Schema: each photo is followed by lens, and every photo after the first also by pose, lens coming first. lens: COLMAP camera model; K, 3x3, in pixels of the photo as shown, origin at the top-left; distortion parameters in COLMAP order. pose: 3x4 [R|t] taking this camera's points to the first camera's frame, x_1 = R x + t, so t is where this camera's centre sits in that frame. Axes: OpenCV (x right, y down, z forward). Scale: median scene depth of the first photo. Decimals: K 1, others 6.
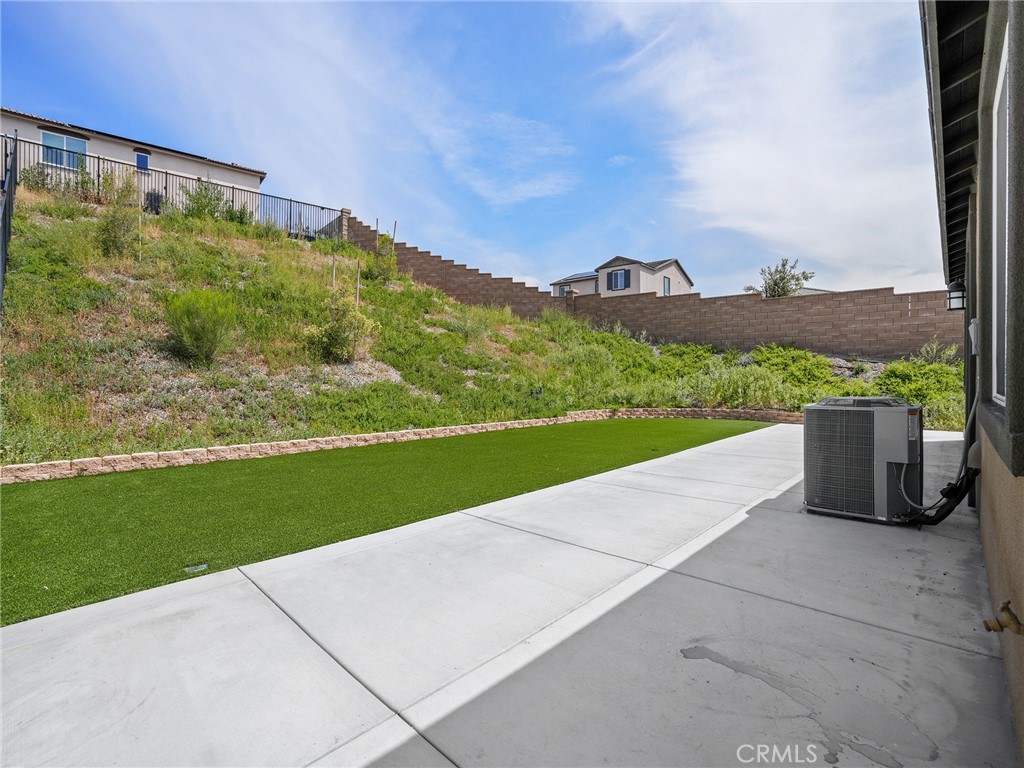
lens RADIAL K [[477.6, 0, 515.7], [0, 477.6, 377.9], [0, 0, 1]] dist [-0.012416, 0.002610]
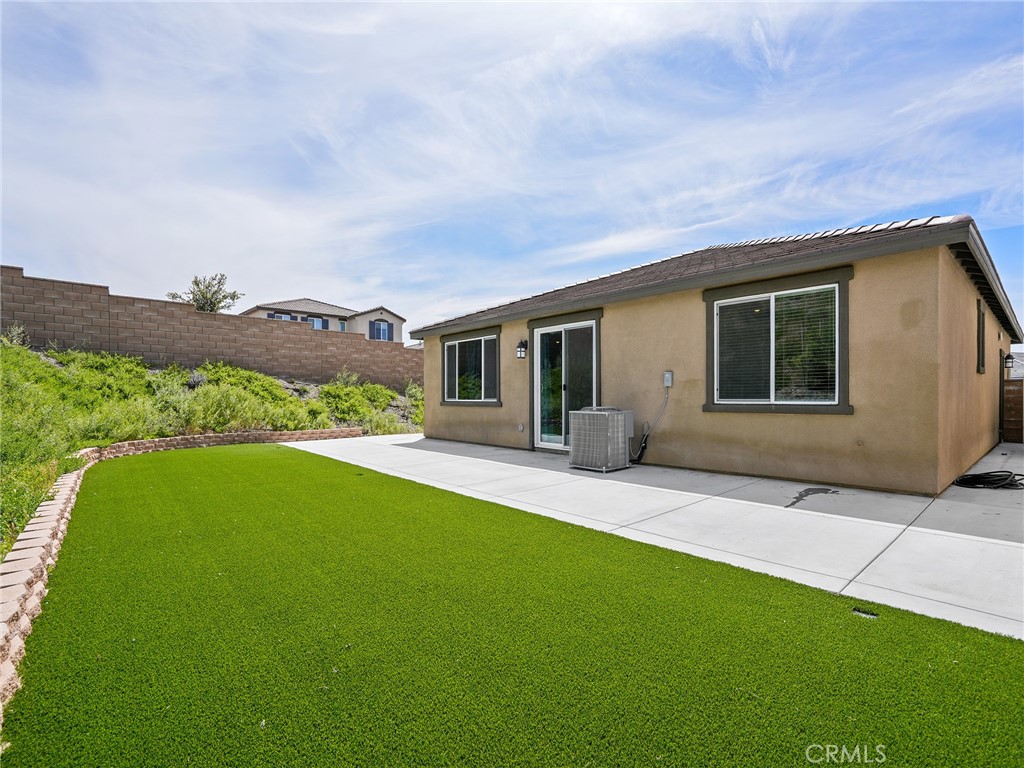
lens RADIAL K [[477.6, 0, 514.9], [0, 477.6, 392.0], [0, 0, 1]] dist [-0.012416, 0.002610]
pose [[0.113370, 0.005732, 0.993536, -0.363057], [0.007355, 0.999951, -0.006609, -0.001963], [-0.993526, 0.008057, 0.113323, 0.343168]]
